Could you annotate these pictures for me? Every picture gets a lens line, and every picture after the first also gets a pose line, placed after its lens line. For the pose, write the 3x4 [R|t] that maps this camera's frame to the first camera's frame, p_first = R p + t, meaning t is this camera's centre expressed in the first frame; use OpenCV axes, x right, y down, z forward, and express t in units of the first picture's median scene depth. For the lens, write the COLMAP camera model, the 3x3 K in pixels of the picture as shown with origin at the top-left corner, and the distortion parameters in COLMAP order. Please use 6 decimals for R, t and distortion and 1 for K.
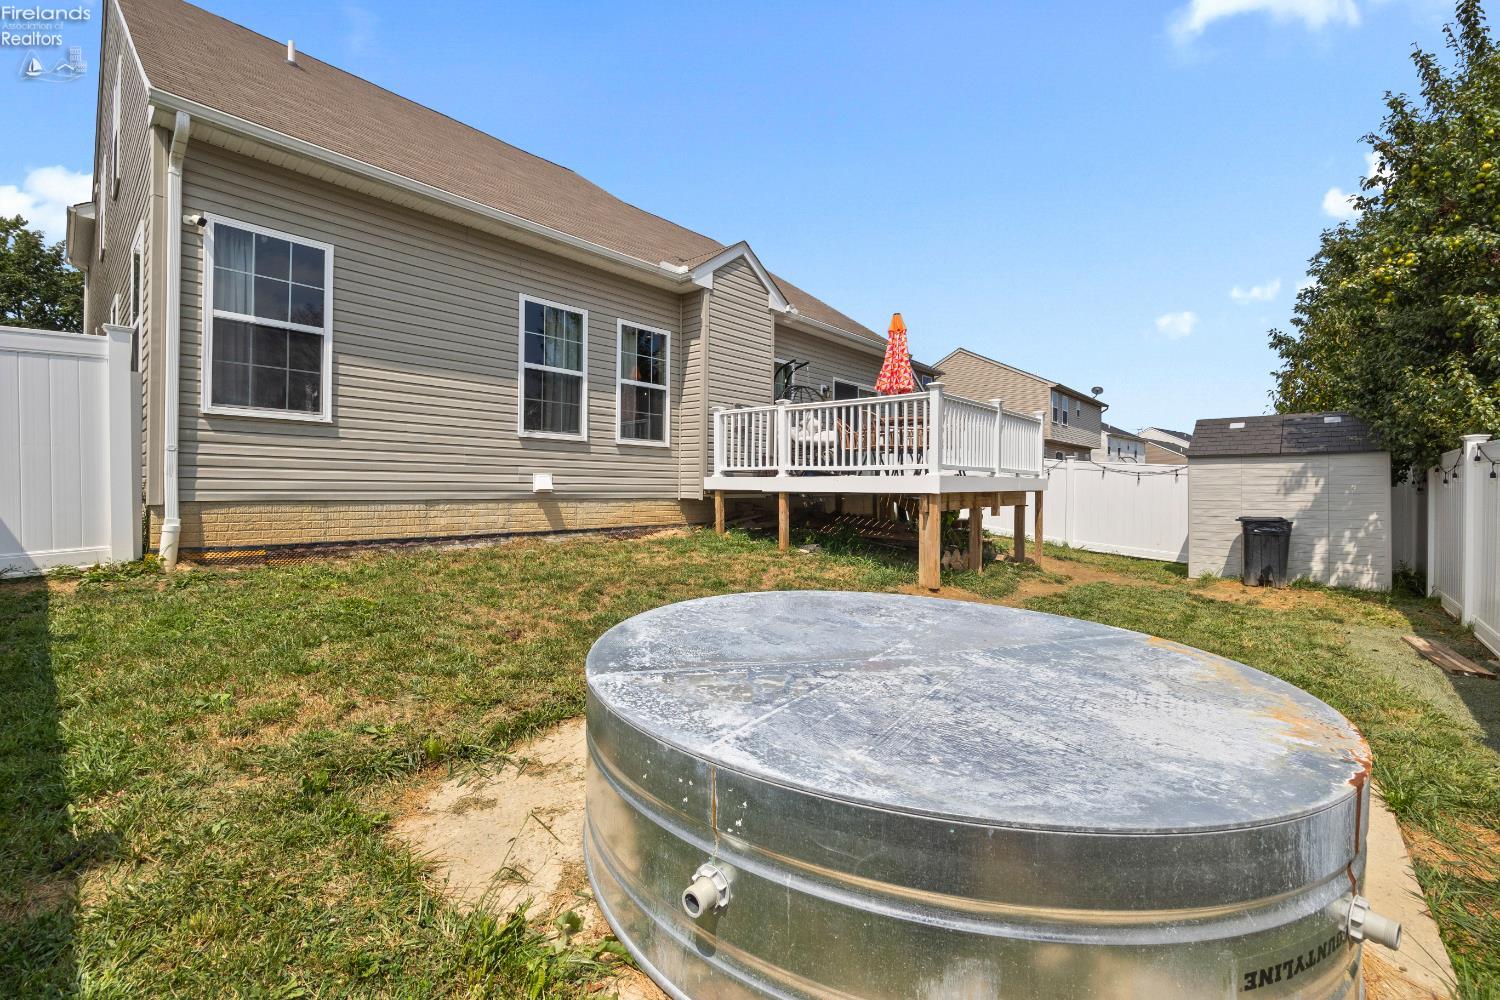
lens RADIAL K [[611.3, 0, 748.0], [0, 611.3, 490.4], [0, 0, 1]] dist [0.001090, 0.000031]
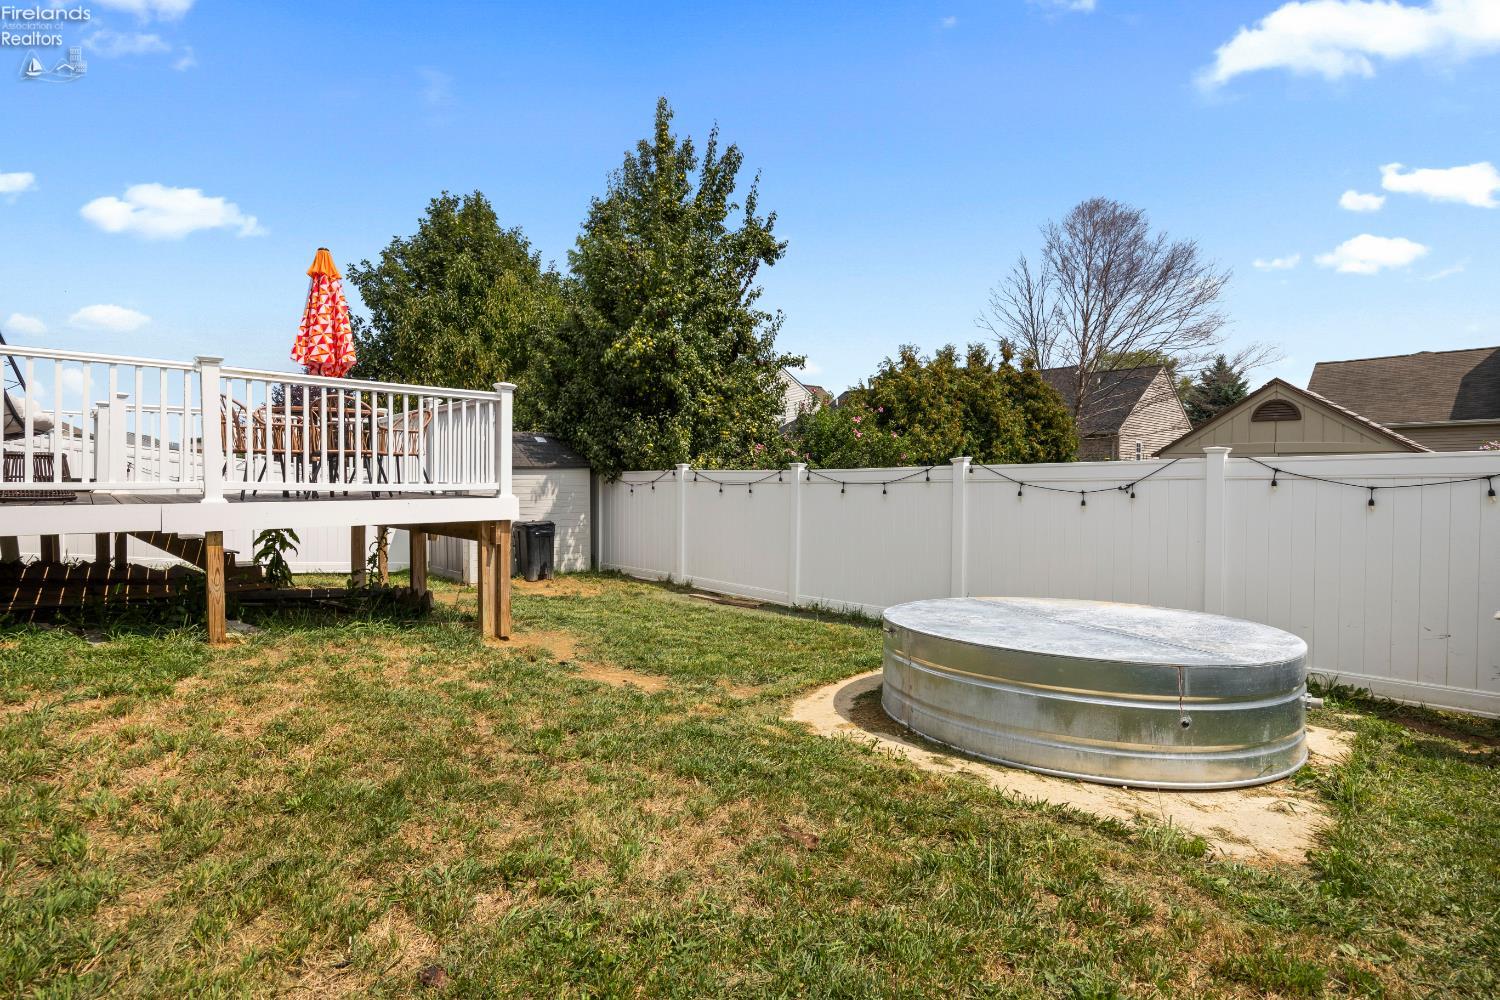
lens RADIAL K [[730.7, 0, 748.0], [0, 730.7, 496.3], [0, 0, 1]] dist [0.000160, 0.000023]
pose [[0.035852, -0.032008, 0.998844, -0.558731], [0.002605, 0.999487, 0.031935, -0.050678], [-0.999354, 0.001457, 0.035917, 0.566374]]
